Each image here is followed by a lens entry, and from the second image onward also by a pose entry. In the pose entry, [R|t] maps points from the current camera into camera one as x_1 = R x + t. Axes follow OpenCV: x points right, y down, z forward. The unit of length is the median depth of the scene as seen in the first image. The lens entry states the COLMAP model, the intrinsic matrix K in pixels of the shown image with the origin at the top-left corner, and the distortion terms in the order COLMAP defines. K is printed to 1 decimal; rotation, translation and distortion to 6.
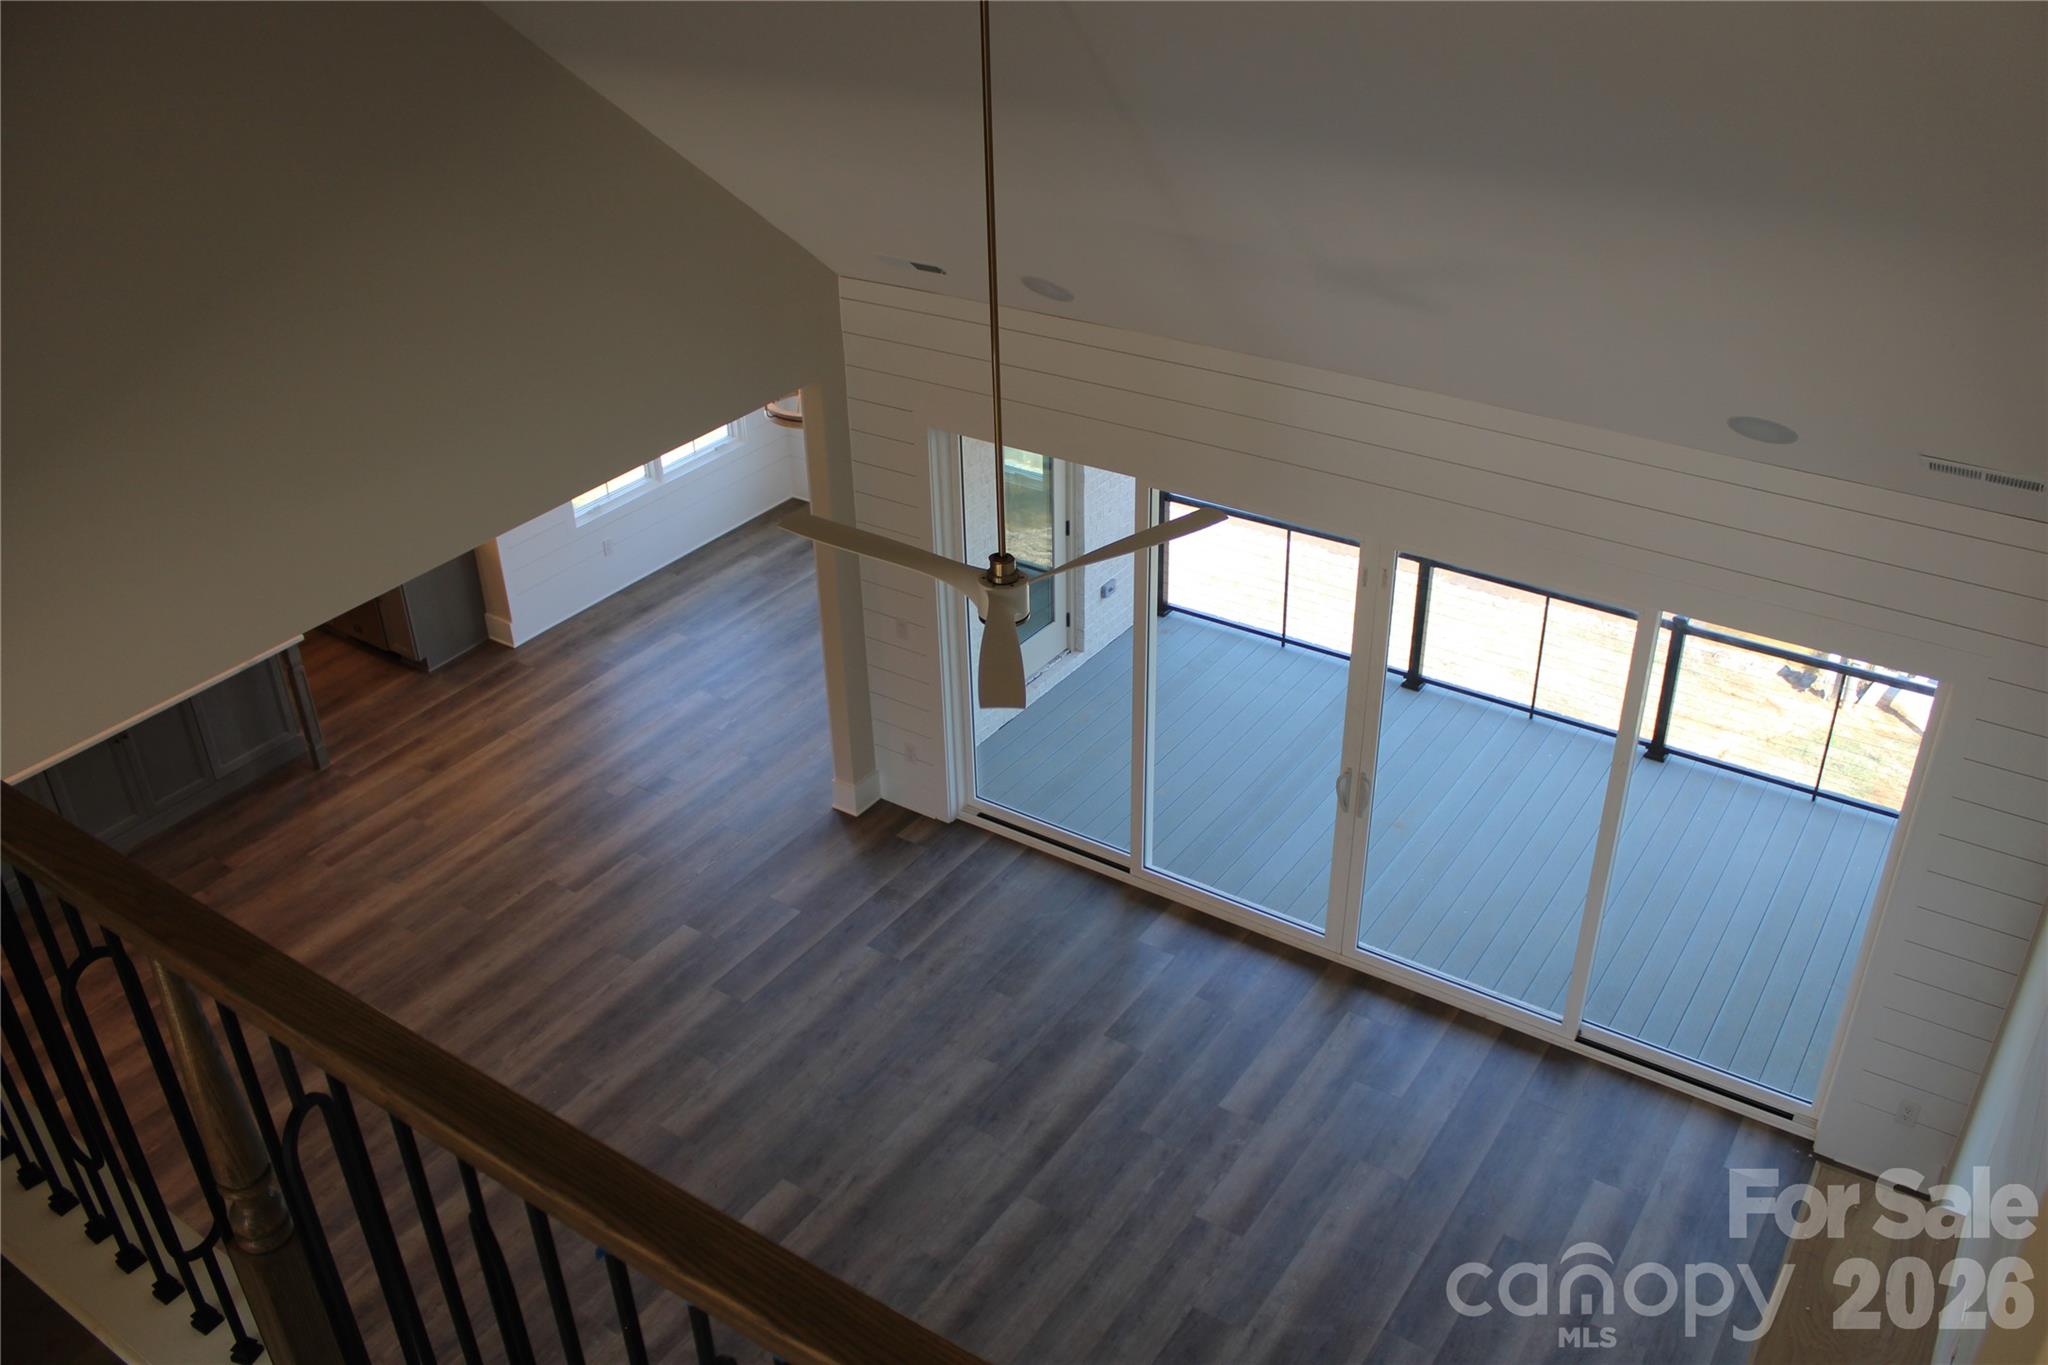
lens RADIAL K [[1684.6, 0, 1026.2], [0, 1684.6, 673.9], [0, 0, 1]] dist [-0.163391, 0.136077]
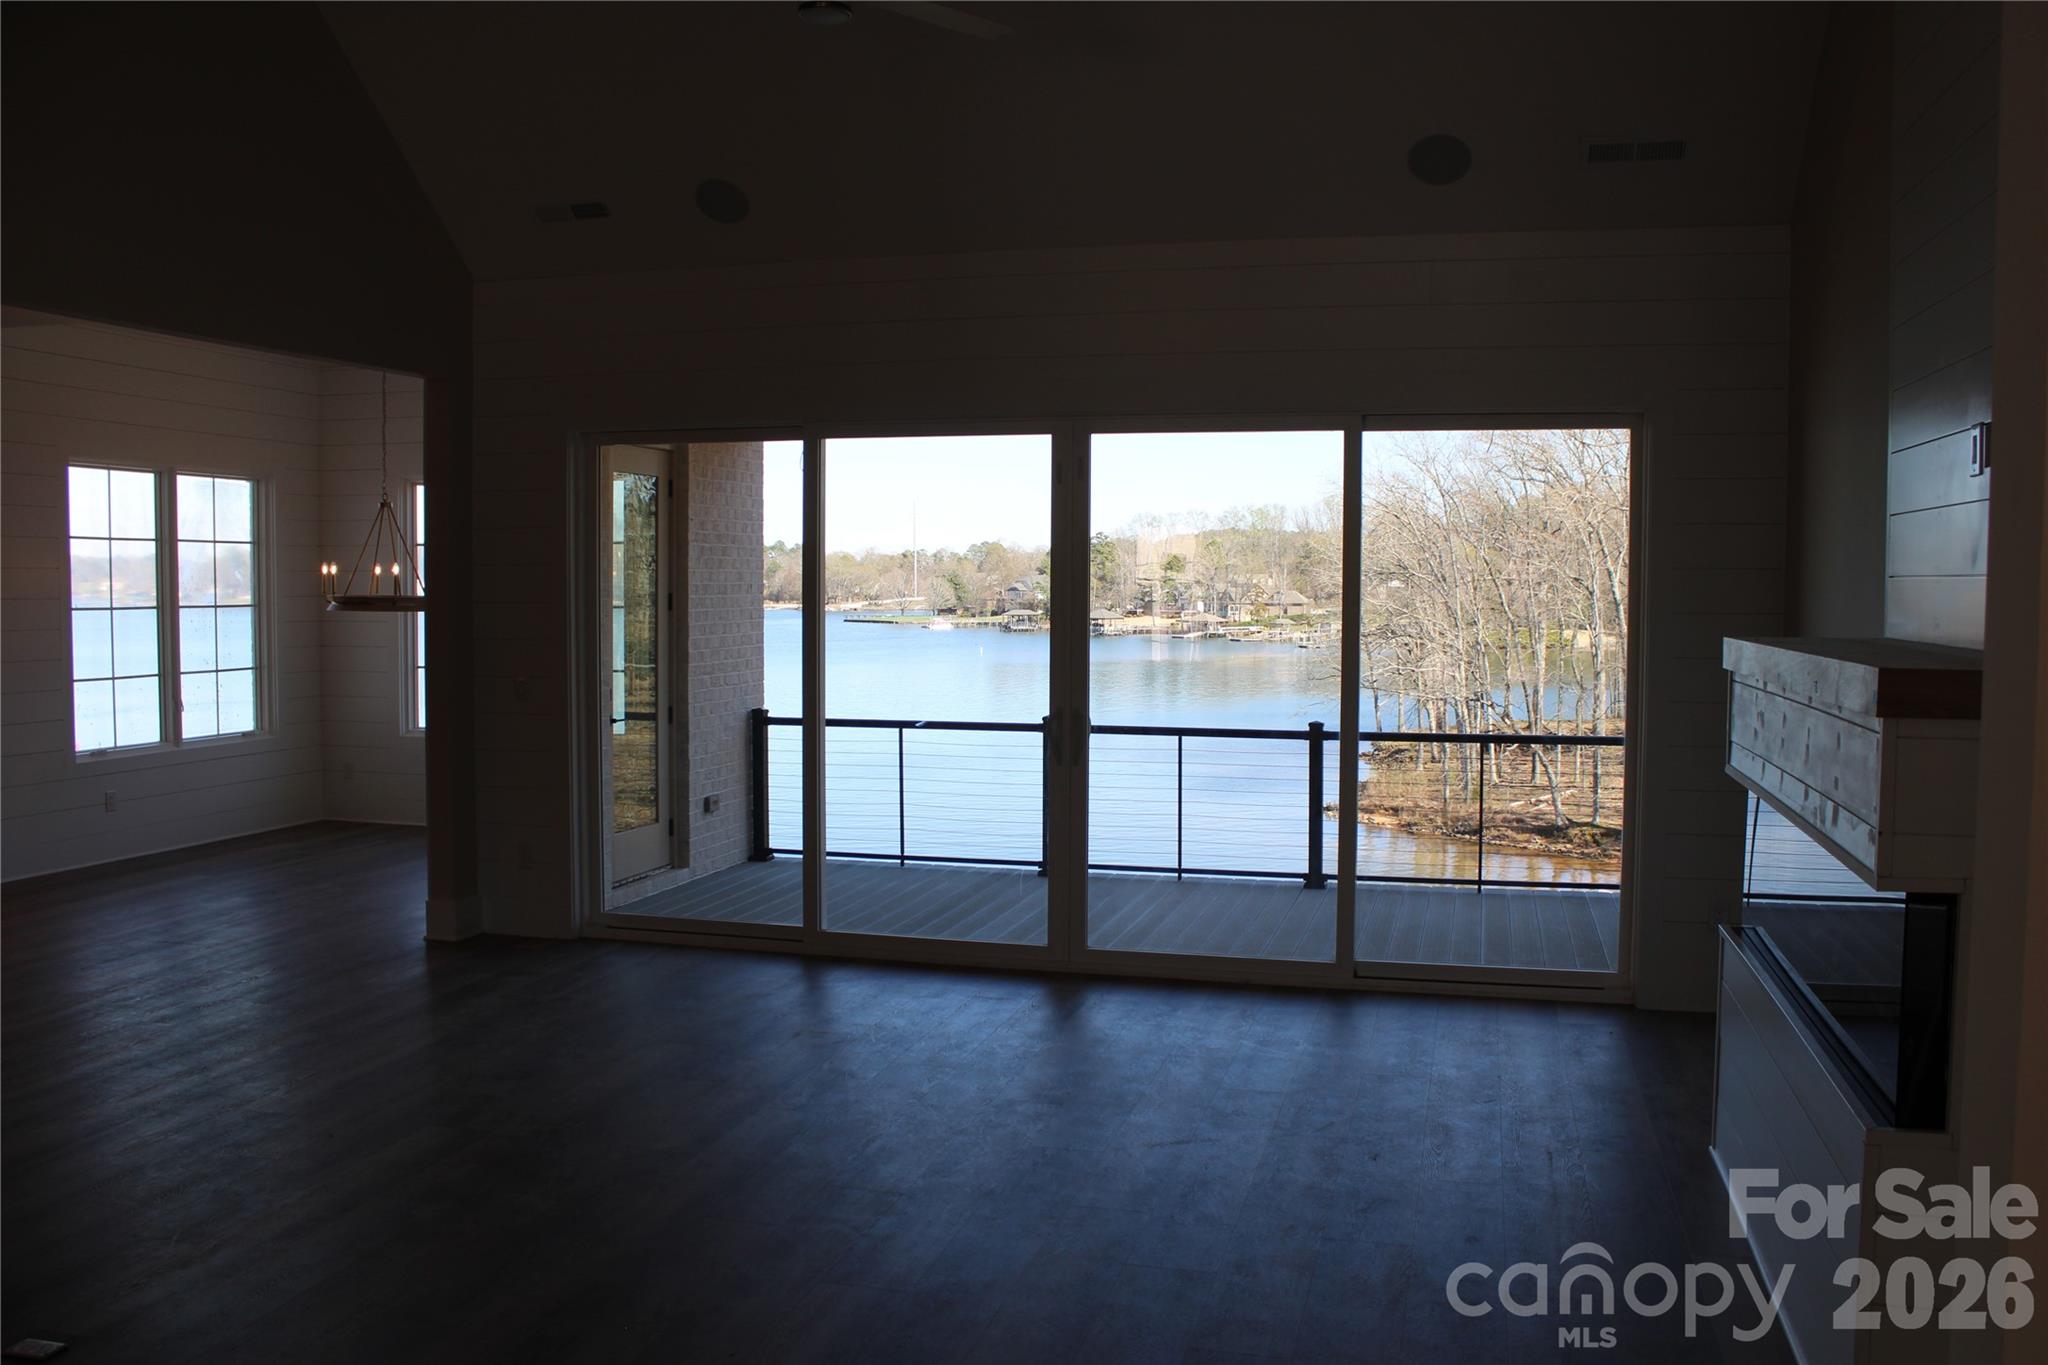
lens RADIAL K [[1684.6, 0, 1026.2], [0, 1684.6, 673.9], [0, 0, 1]] dist [-0.163391, 0.136077]
pose [[0.944590, 0.007825, 0.328160, -0.091069], [0.144529, 0.887683, -0.437185, 0.317752], [-0.294723, 0.460389, 0.837365, 0.163435]]
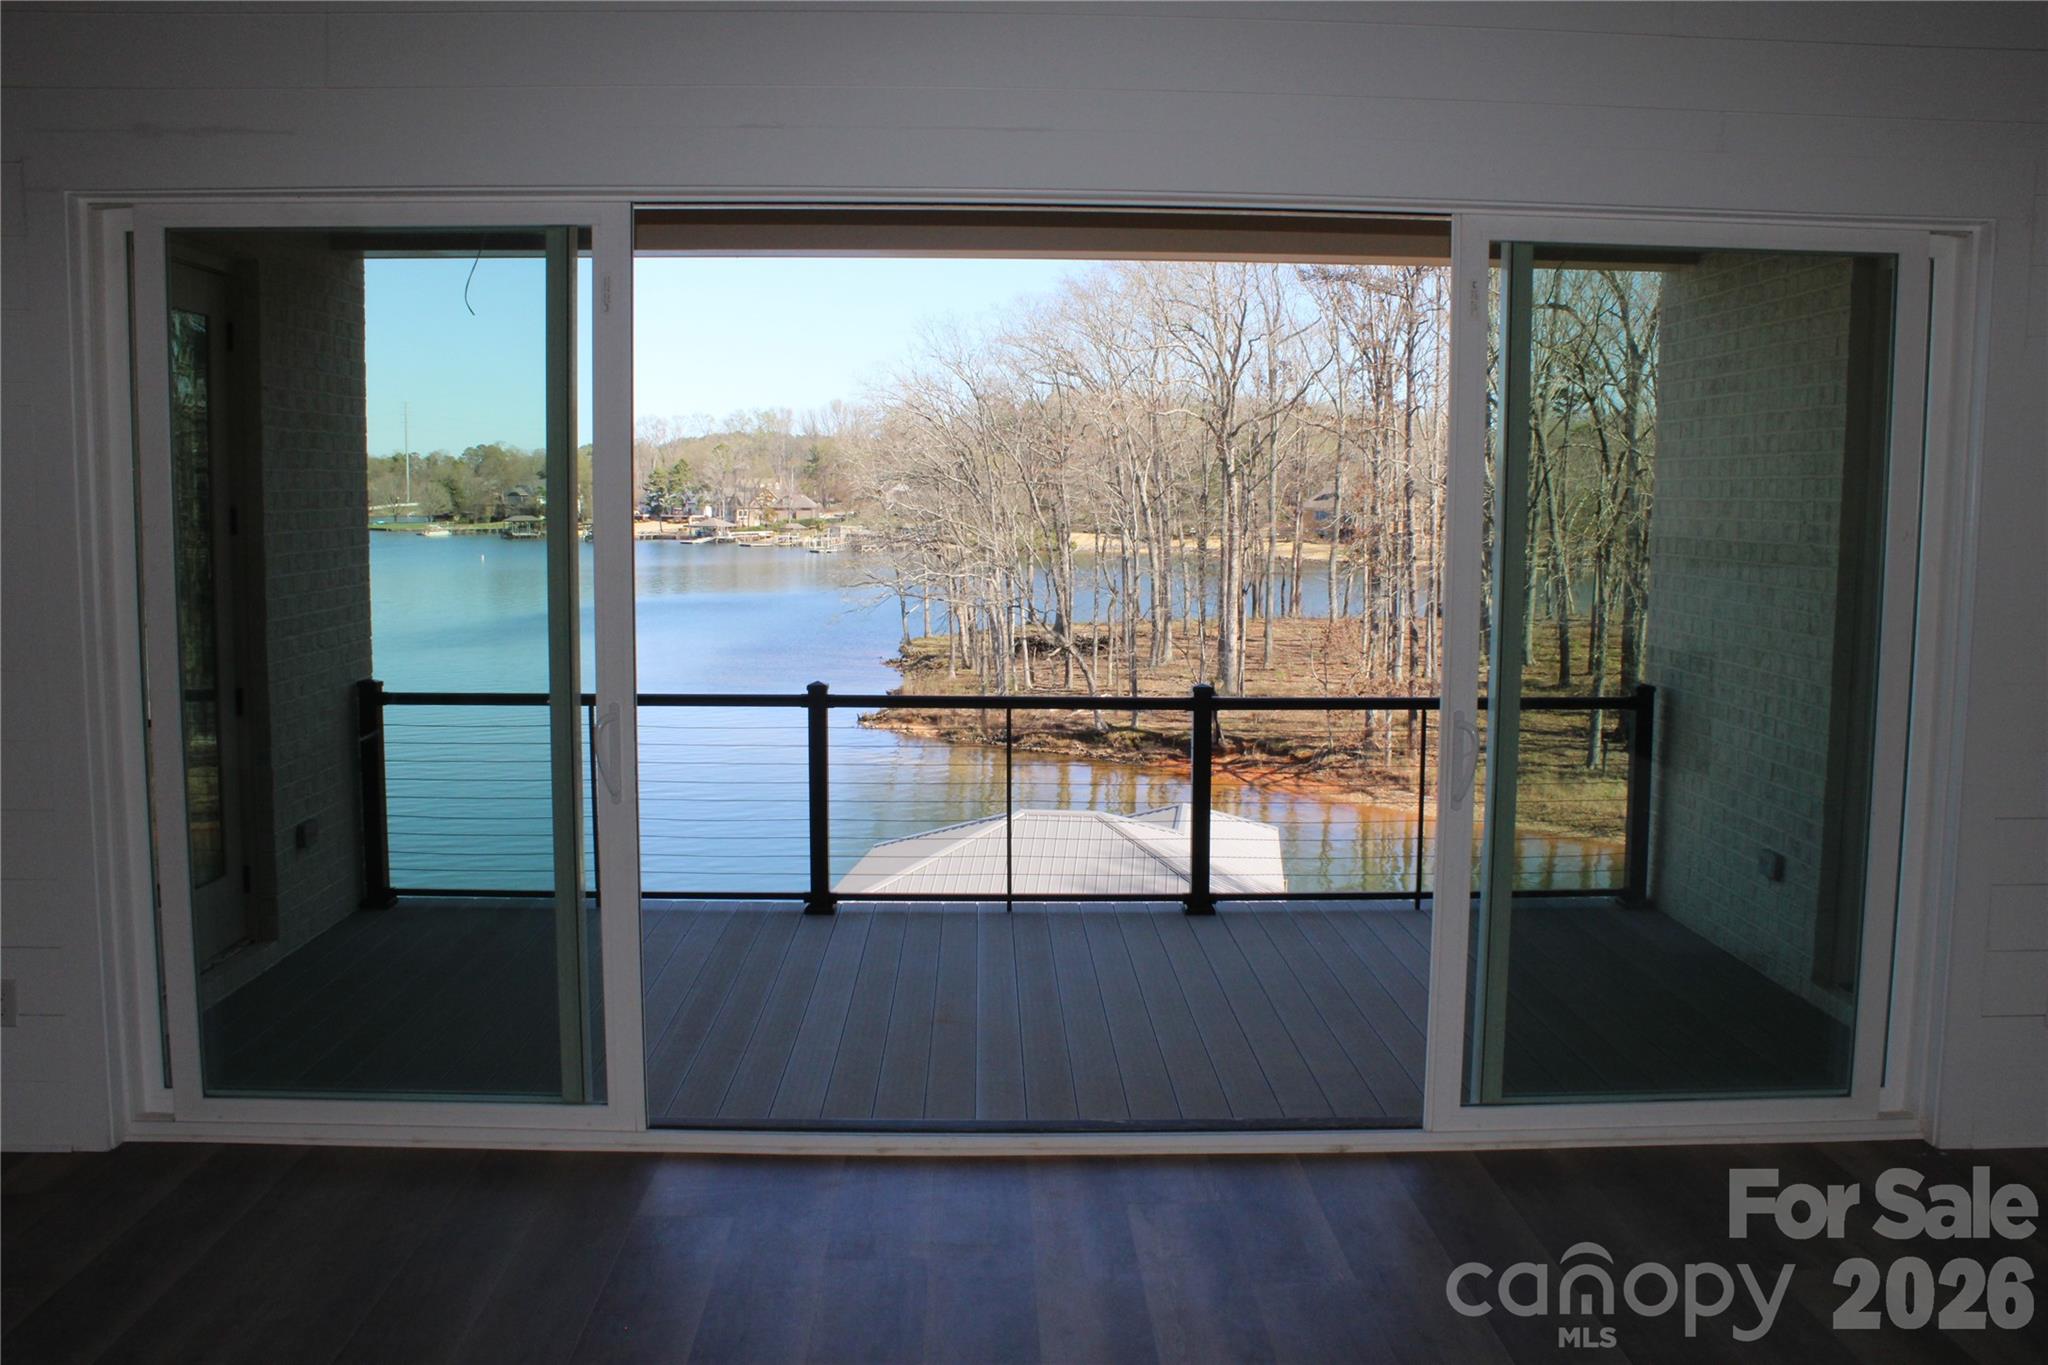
lens RADIAL K [[1684.6, 0, 1026.2], [0, 1684.6, 673.9], [0, 0, 1]] dist [-0.163391, 0.136077]
pose [[0.809592, -0.033587, 0.586032, -0.083882], [0.272594, 0.905692, -0.324676, 0.157858], [-0.519859, 0.422603, 0.742397, 0.434522]]
